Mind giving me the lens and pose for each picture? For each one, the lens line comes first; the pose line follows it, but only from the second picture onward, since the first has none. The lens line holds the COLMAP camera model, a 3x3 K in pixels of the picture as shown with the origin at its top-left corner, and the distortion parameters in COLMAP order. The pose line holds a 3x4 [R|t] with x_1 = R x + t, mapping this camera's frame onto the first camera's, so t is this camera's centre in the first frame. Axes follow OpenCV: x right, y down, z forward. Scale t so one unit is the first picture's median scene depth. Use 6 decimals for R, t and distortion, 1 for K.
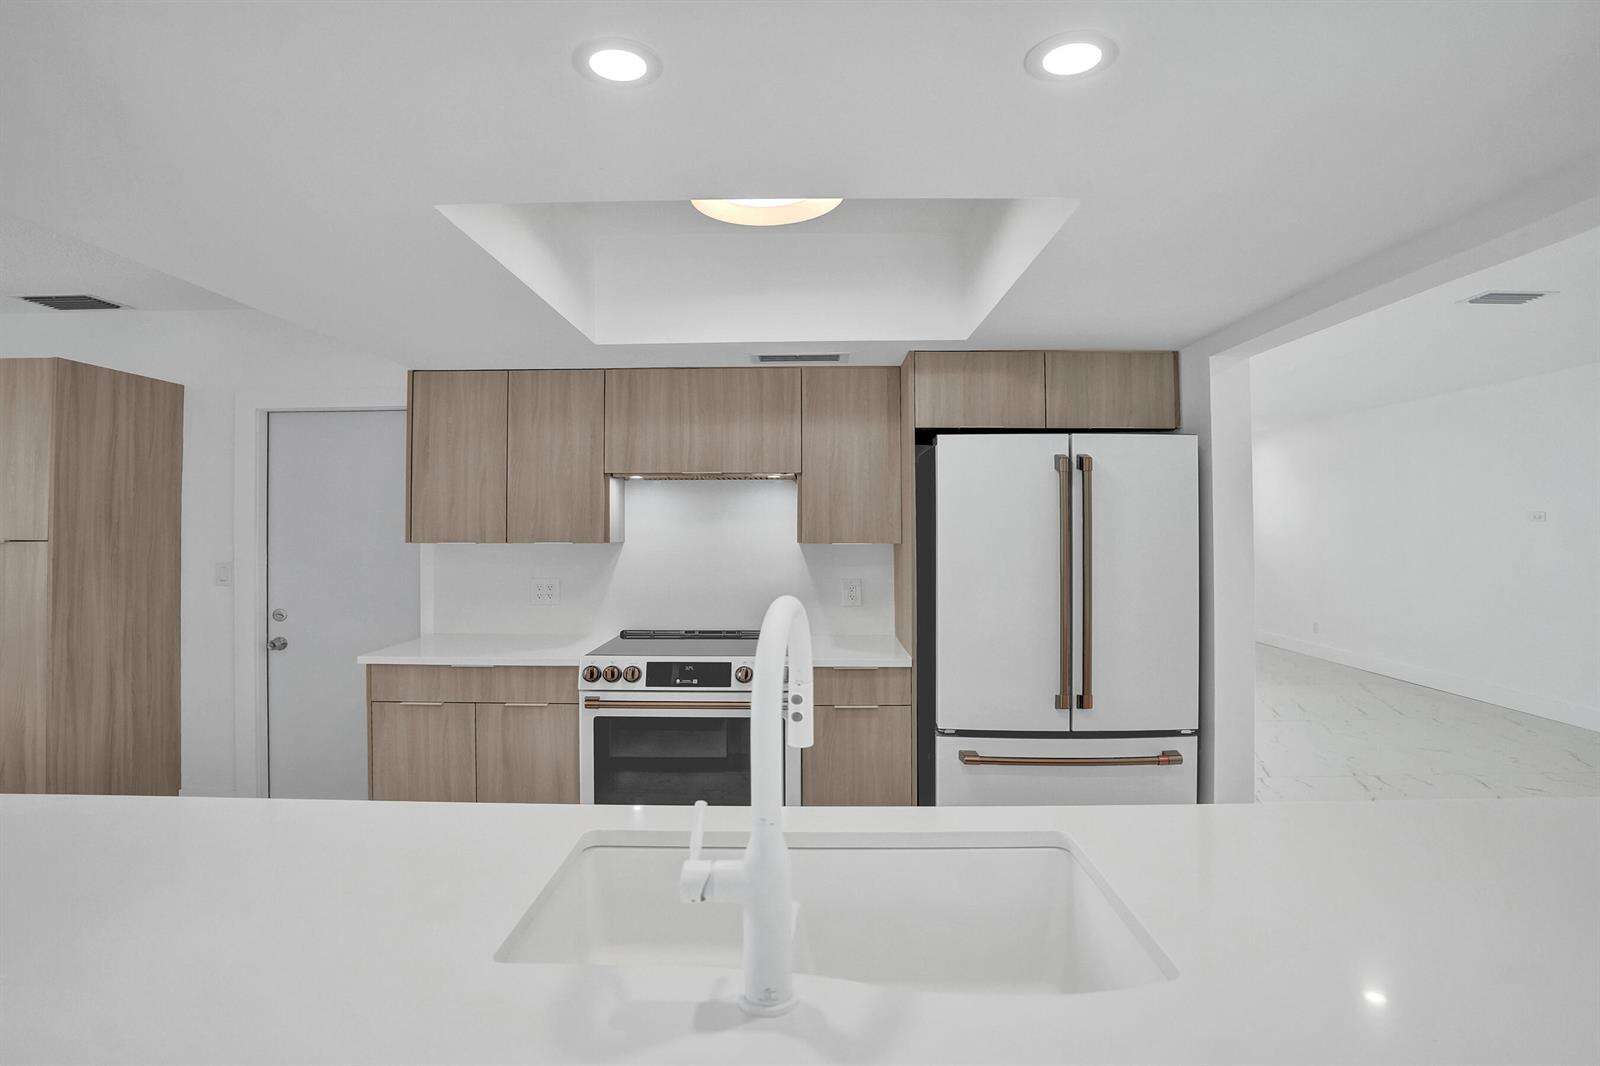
lens RADIAL K [[834.5, 0, 800.0], [0, 834.5, 533.0], [0, 0, 1]] dist [-0.071191, 0.028505]
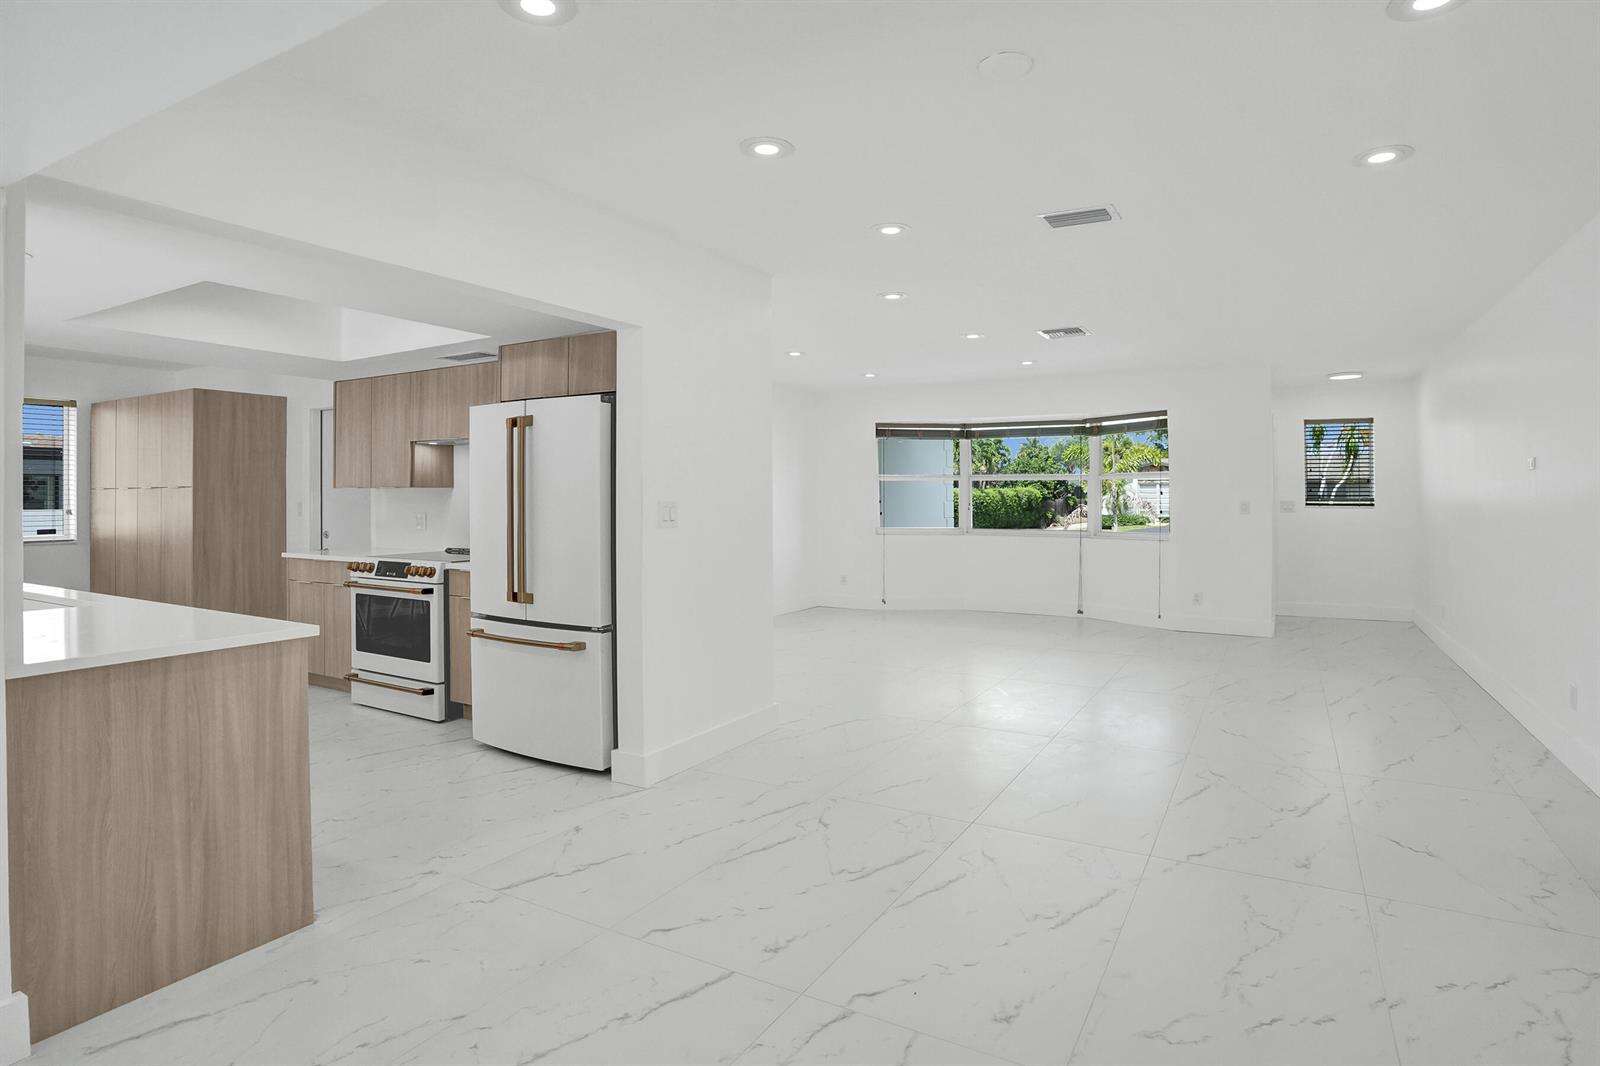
lens RADIAL K [[853.7, 0, 793.4], [0, 853.7, 493.2], [0, 0, 1]] dist [-0.062174, 0.027535]
pose [[0.867209, -0.002398, -0.497939, 1.274501], [-0.004126, 0.999919, -0.012002, 0.044354], [0.497928, 0.012463, 0.867129, 0.014024]]
